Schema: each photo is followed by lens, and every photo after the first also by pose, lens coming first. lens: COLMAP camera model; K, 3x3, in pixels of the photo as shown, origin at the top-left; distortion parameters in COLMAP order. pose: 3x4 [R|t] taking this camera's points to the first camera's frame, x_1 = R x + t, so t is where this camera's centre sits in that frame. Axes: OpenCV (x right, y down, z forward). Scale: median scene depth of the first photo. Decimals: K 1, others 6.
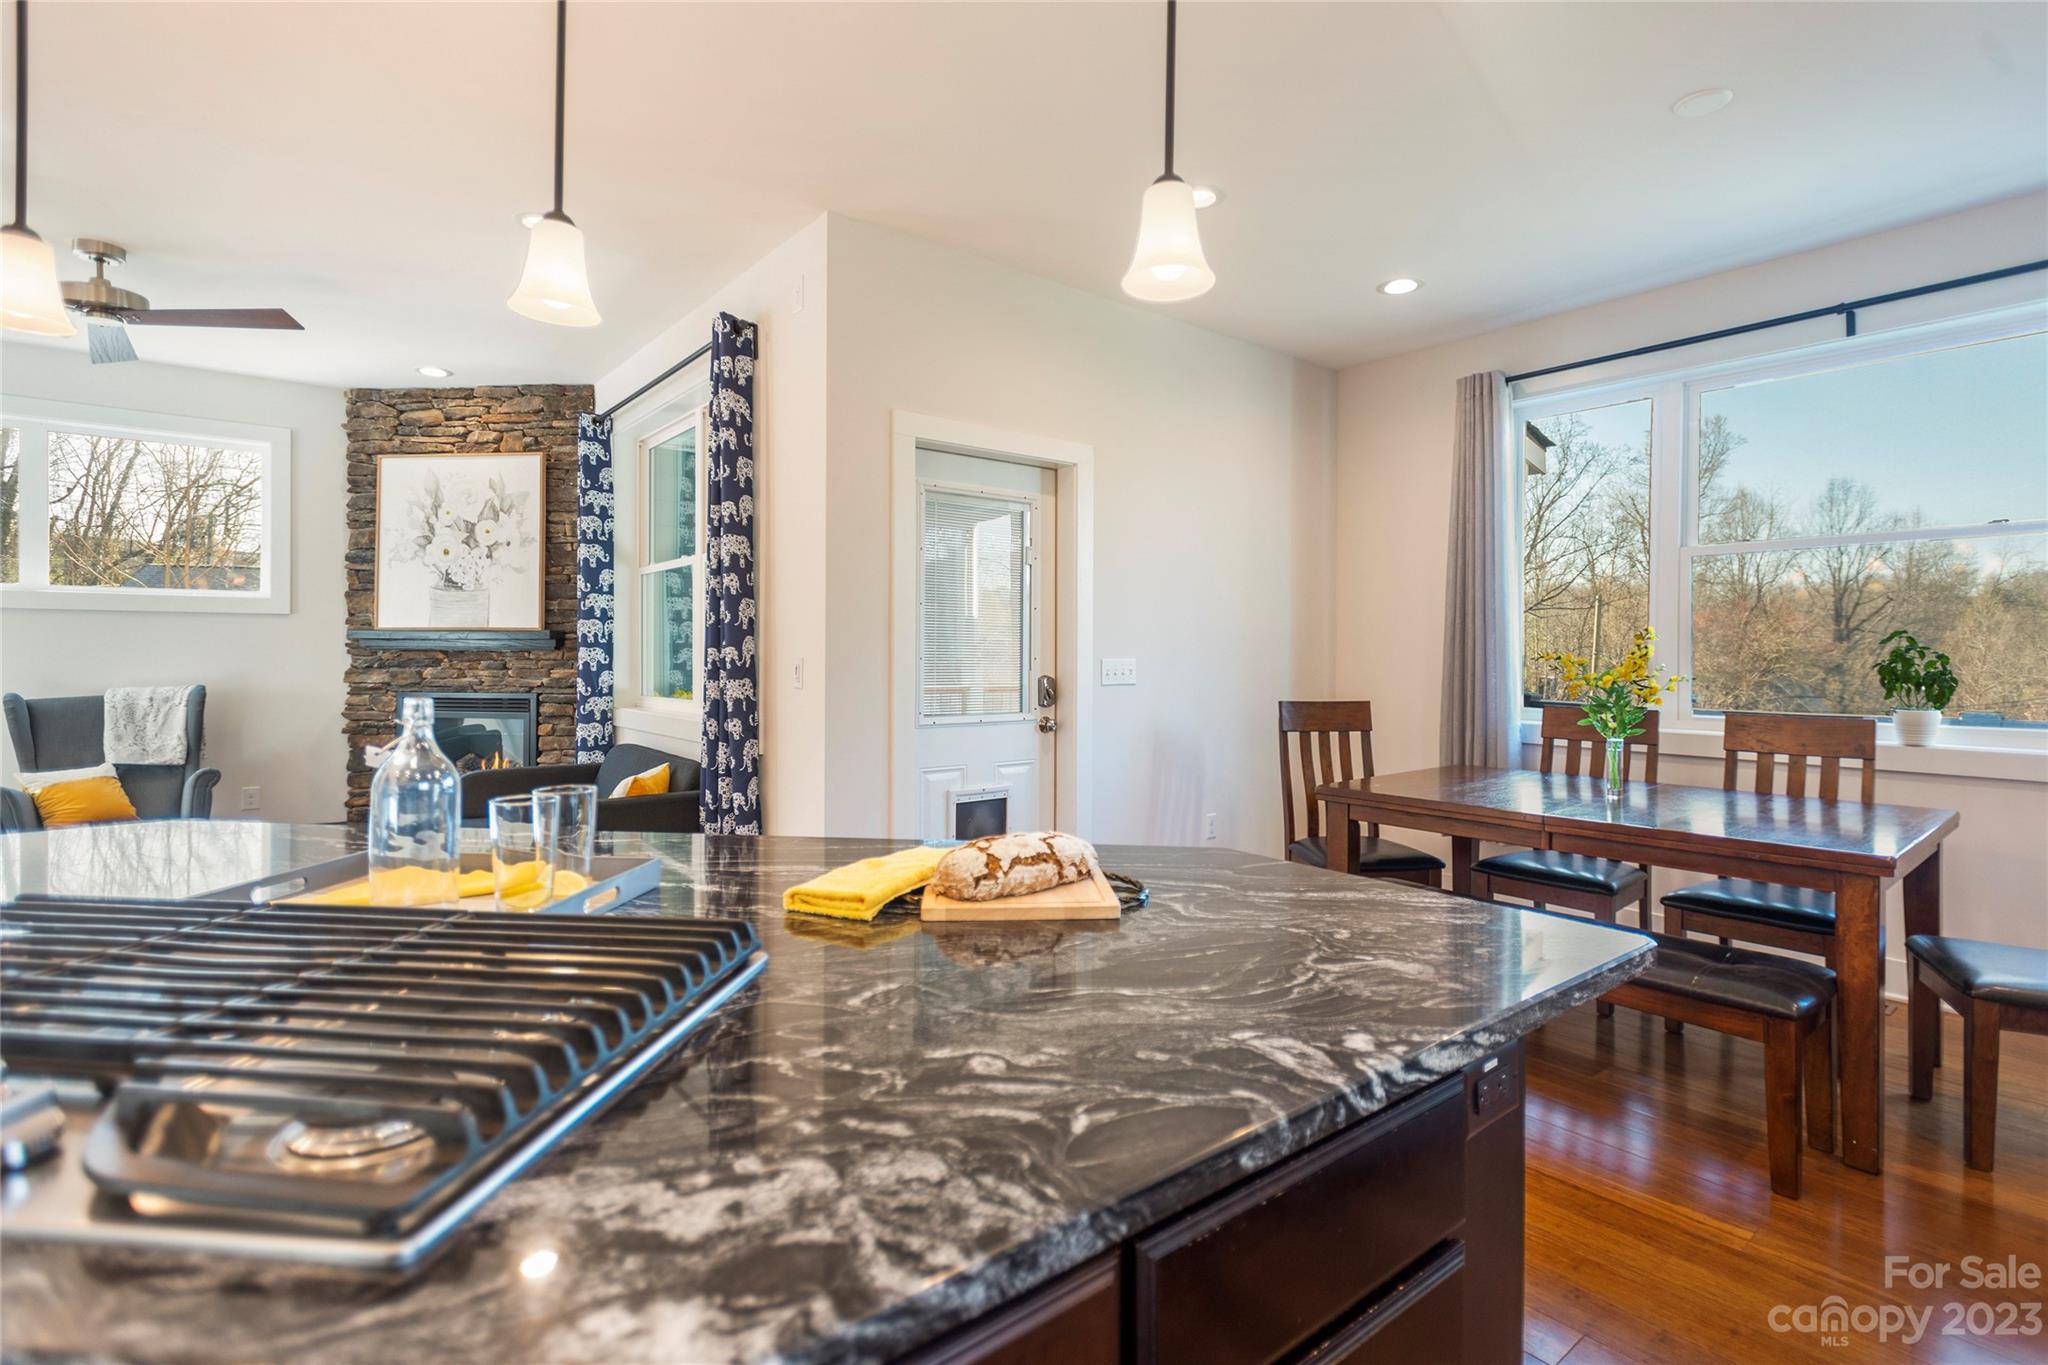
lens RADIAL K [[969.1, 0, 1019.5], [0, 969.1, 658.6], [0, 0, 1]] dist [0.017851, -0.006597]
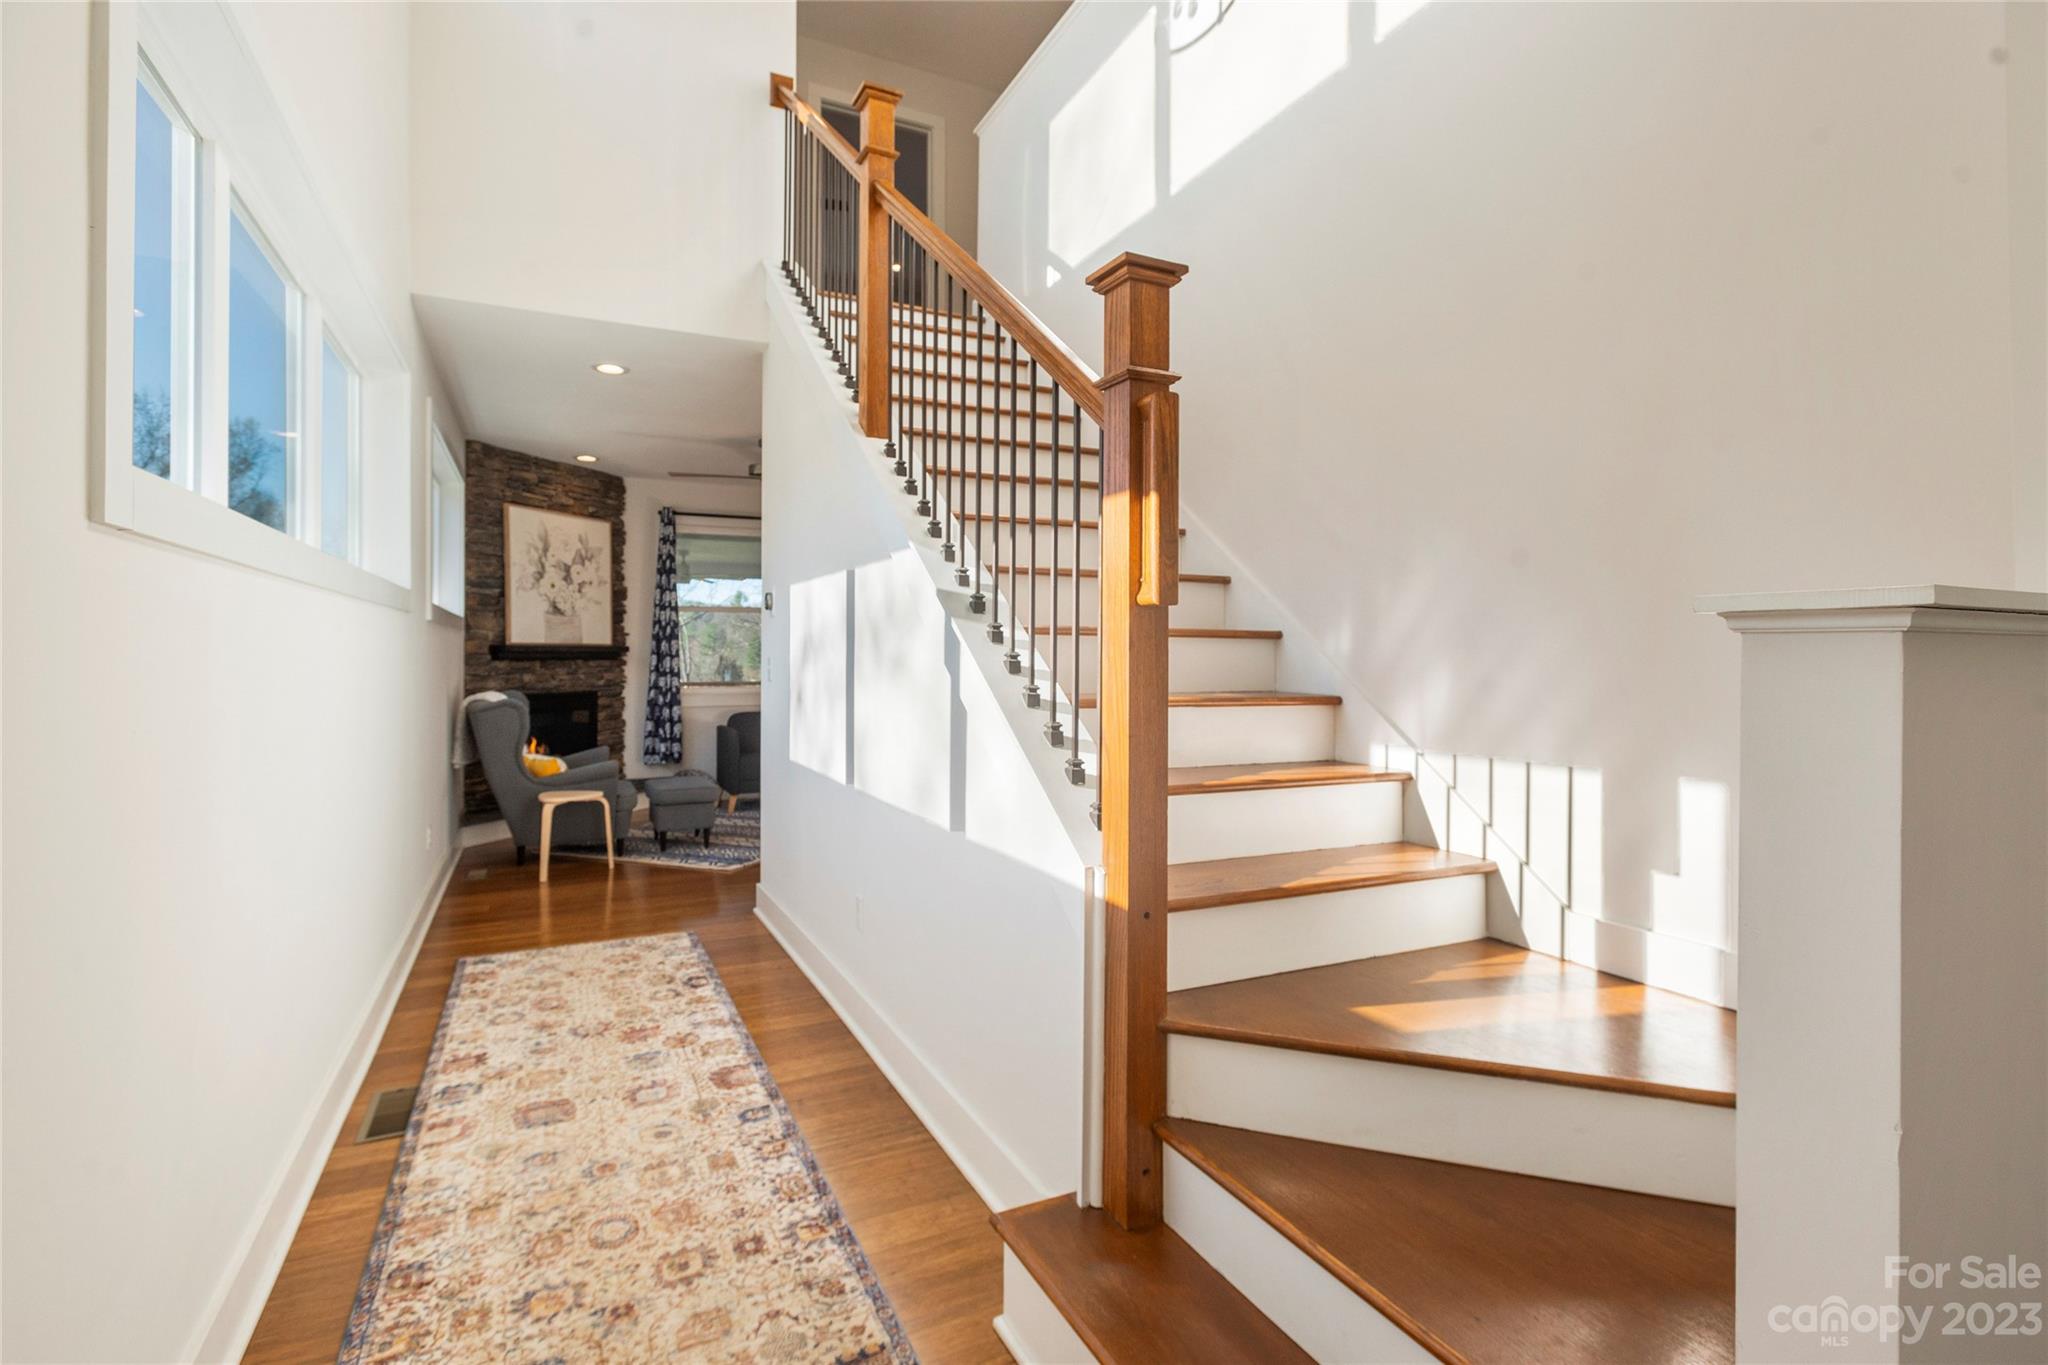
lens RADIAL K [[969.1, 0, 1013.1], [0, 969.1, 644.9], [0, 0, 1]] dist [0.017851, -0.006597]
pose [[0.224970, 0.005804, 0.974348, -2.336781], [0.002786, 0.999974, -0.006600, -0.025653], [-0.974362, 0.004200, 0.224948, 0.135451]]
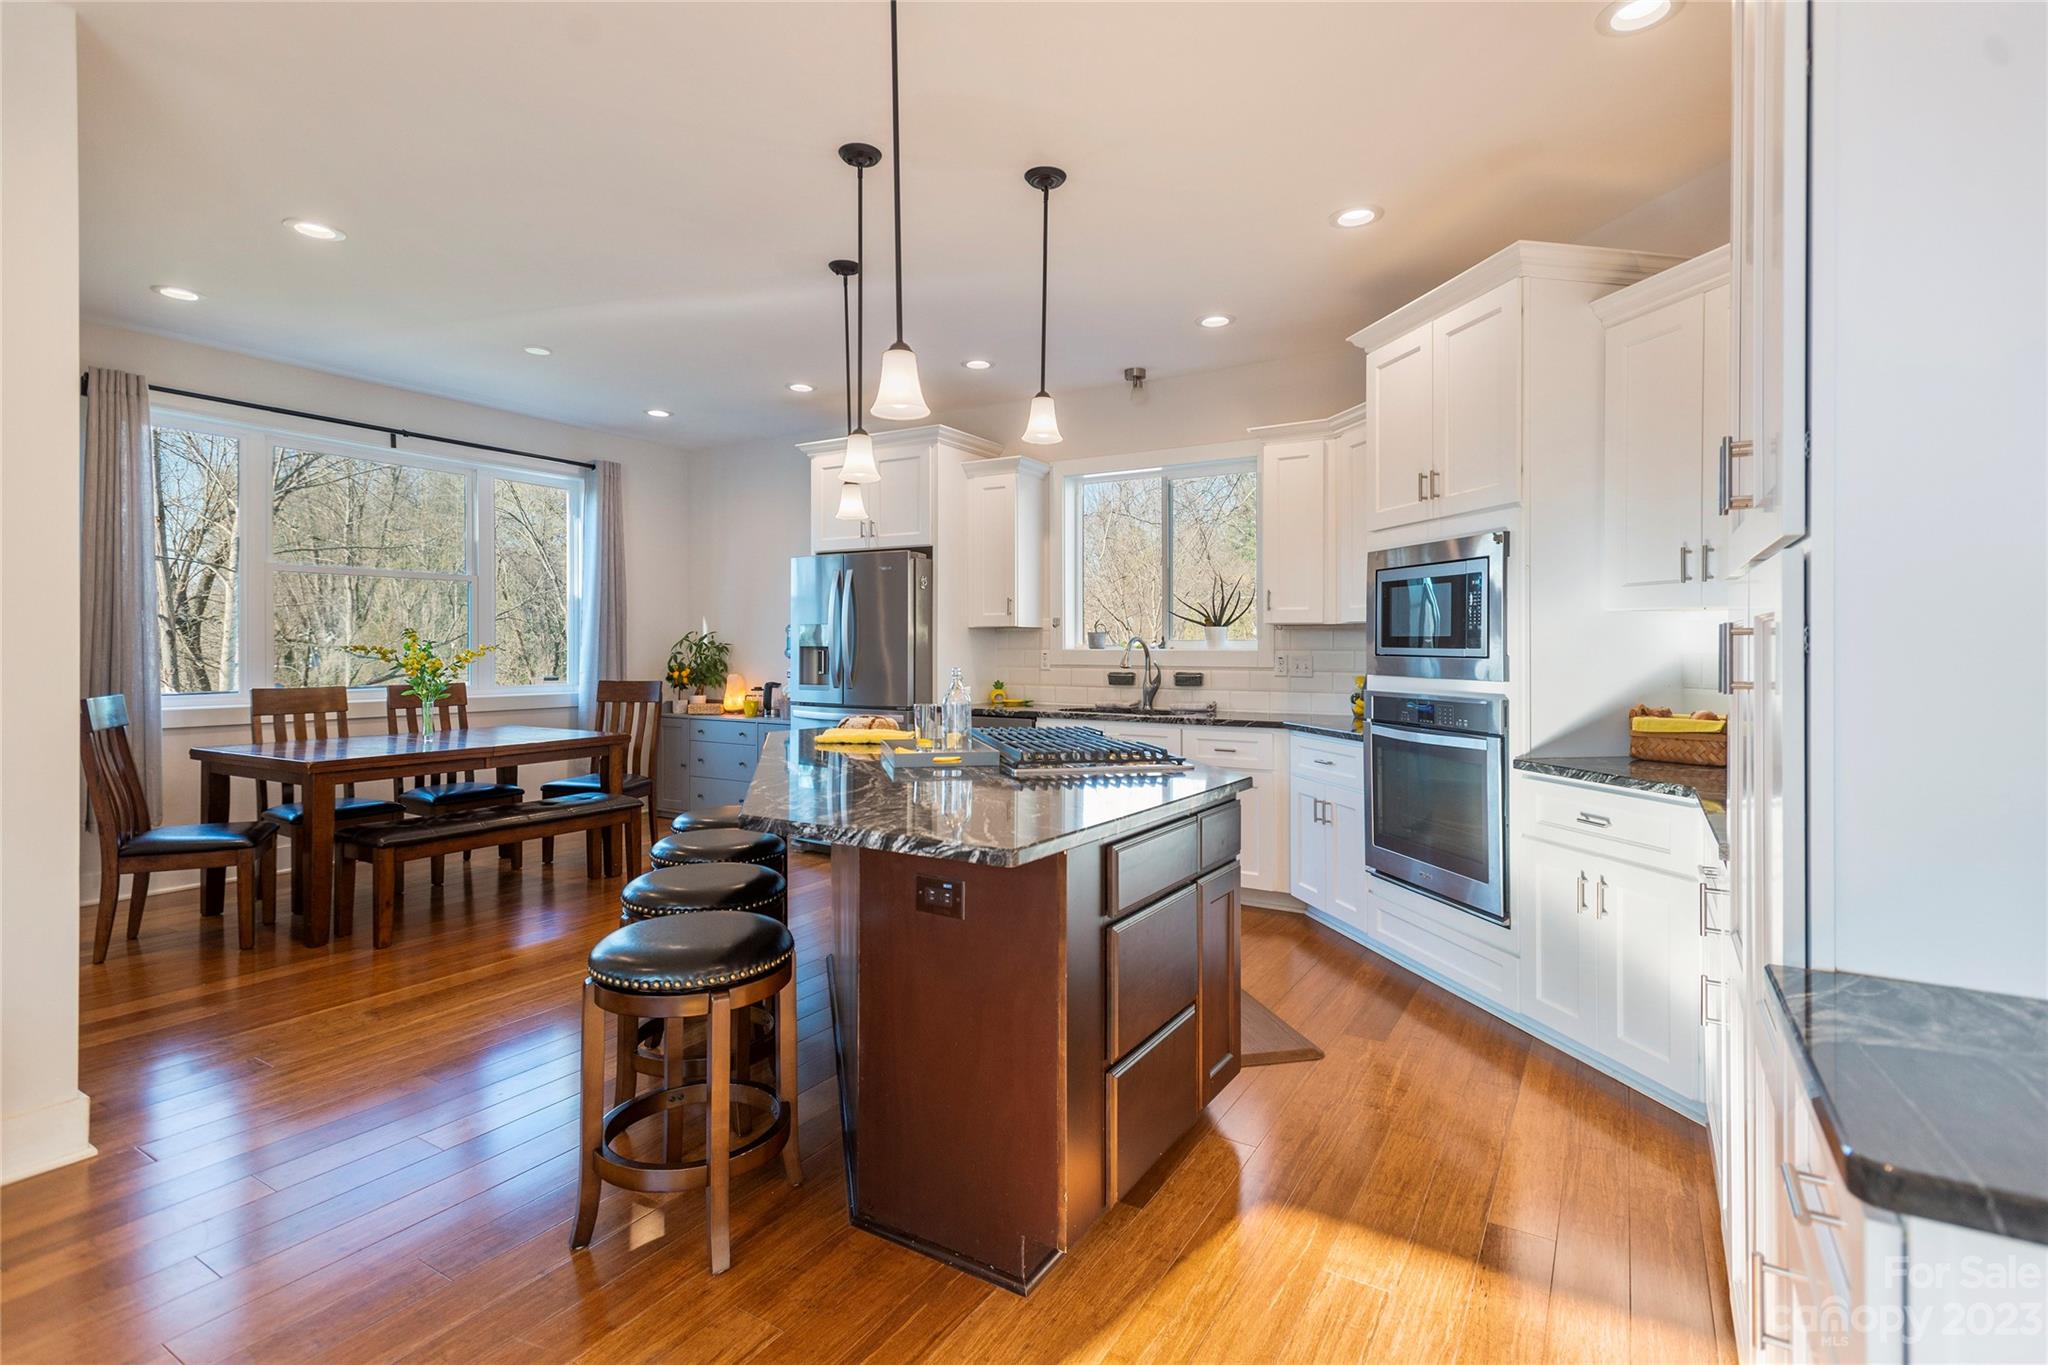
lens RADIAL K [[969.1, 0, 1034.3], [0, 969.1, 650.1], [0, 0, 1]] dist [0.017851, -0.006597]
pose [[-0.340551, -0.007632, 0.940195, -0.881374], [-0.000664, 0.999969, 0.007877, -0.009257], [-0.940226, 0.002058, -0.340545, 0.480405]]
